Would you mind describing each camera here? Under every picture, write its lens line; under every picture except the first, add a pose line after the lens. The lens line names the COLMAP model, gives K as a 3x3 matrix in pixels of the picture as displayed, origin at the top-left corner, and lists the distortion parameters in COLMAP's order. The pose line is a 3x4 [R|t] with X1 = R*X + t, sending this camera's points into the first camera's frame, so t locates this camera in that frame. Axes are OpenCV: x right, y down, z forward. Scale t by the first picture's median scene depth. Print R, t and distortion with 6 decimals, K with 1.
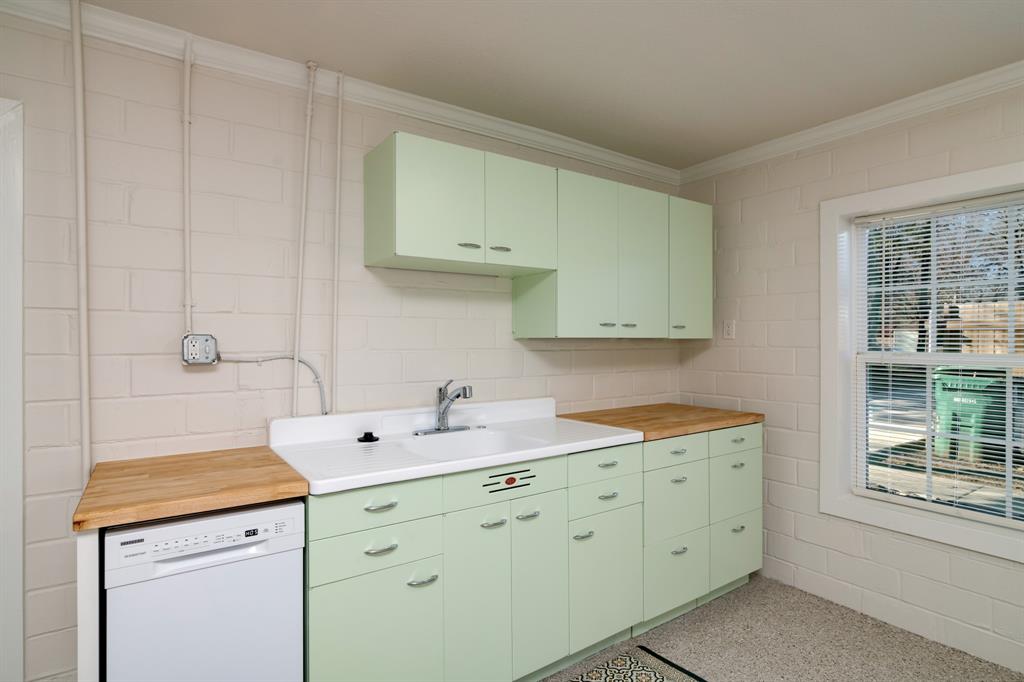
lens RADIAL K [[526.7, 0, 510.8], [0, 526.7, 339.5], [0, 0, 1]] dist [-0.004715, -0.000895]
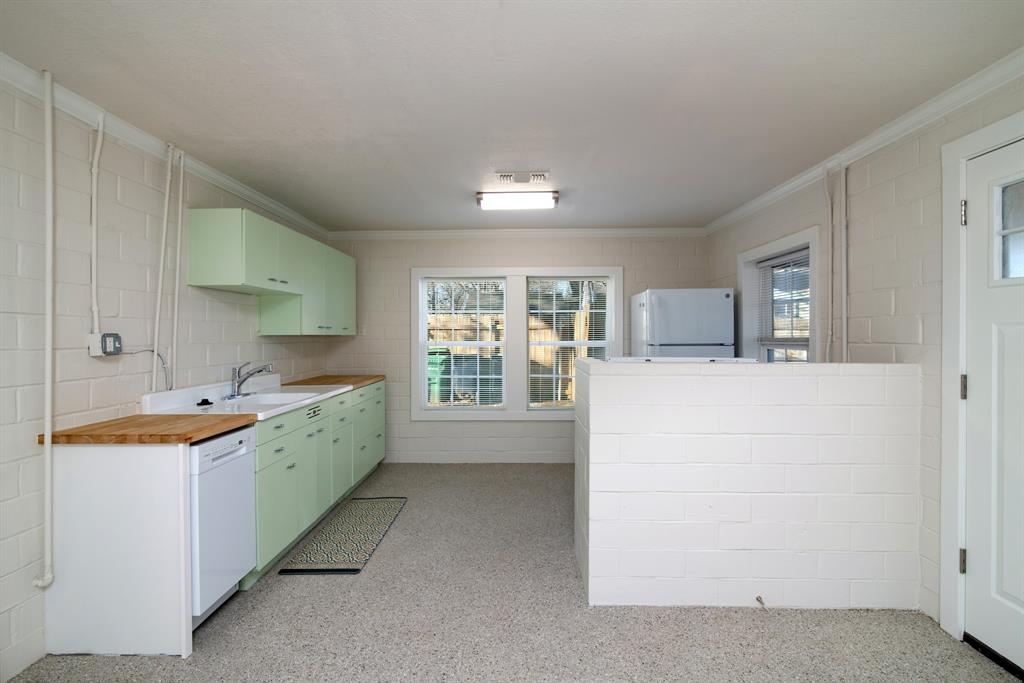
lens RADIAL K [[470.8, 0, 506.2], [0, 470.8, 334.2], [0, 0, 1]] dist [-0.009860, 0.001993]
pose [[0.594496, -0.000553, 0.804099, -0.727895], [0.002504, 0.999996, -0.001164, -0.002627], [-0.804095, 0.002705, 0.594495, -0.414567]]
